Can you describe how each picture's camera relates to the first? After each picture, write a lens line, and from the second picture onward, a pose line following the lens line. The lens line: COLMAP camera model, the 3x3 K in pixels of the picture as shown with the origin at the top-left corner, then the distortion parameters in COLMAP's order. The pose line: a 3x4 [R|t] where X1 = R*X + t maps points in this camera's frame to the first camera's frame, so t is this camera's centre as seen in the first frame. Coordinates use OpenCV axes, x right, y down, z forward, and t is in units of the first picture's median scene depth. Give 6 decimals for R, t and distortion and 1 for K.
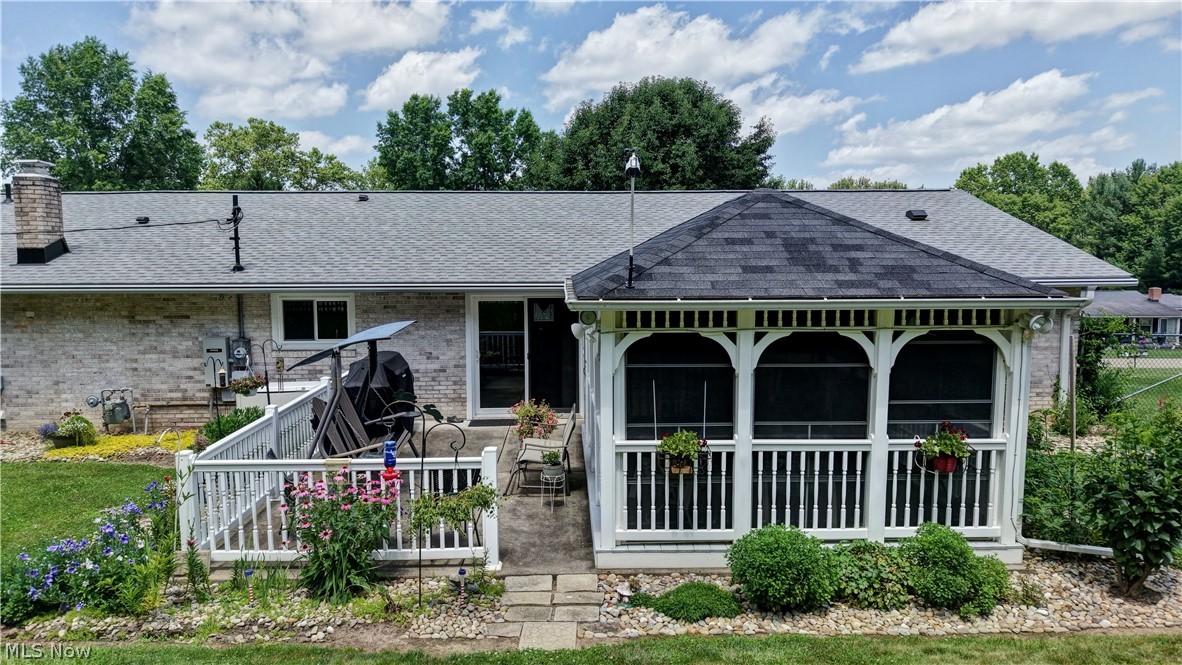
lens RADIAL K [[805.0, 0, 591.0], [0, 805.0, 332.5], [0, 0, 1]] dist [-0.002274, -0.004142]
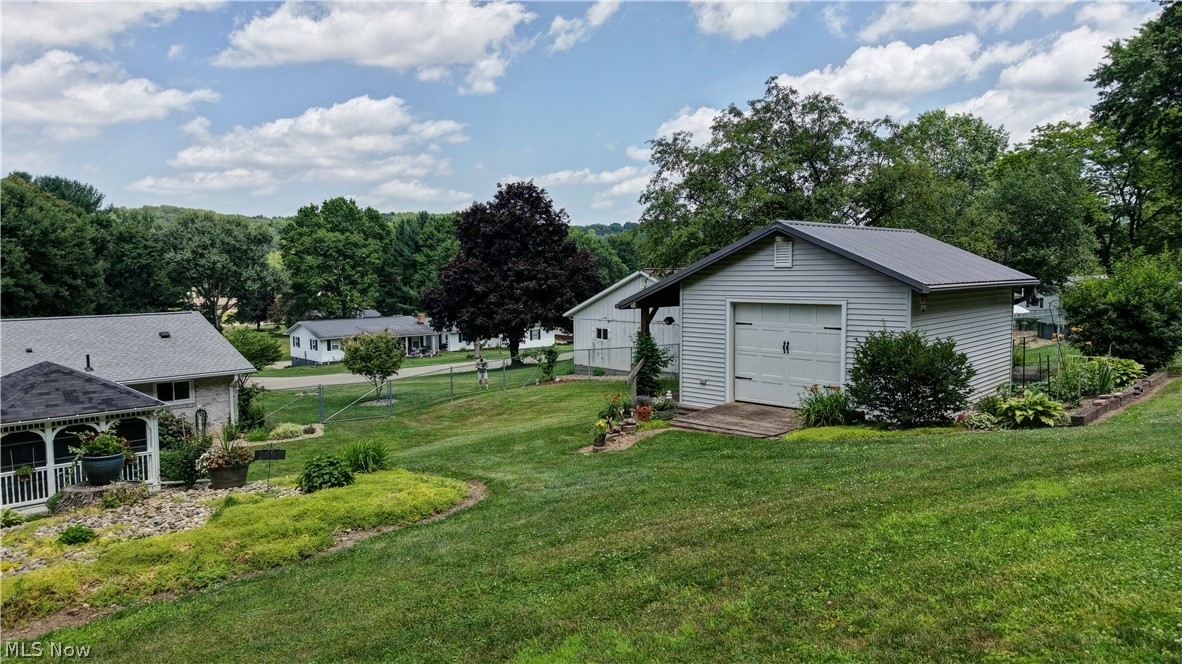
lens RADIAL K [[805.0, 0, 591.0], [0, 805.0, 332.0], [0, 0, 1]] dist [-0.002274, -0.004142]
pose [[0.741004, -0.059075, 0.668896, -0.262867], [0.064213, 0.997792, 0.016987, -0.259456], [-0.668423, 0.030364, 0.743161, -2.368520]]
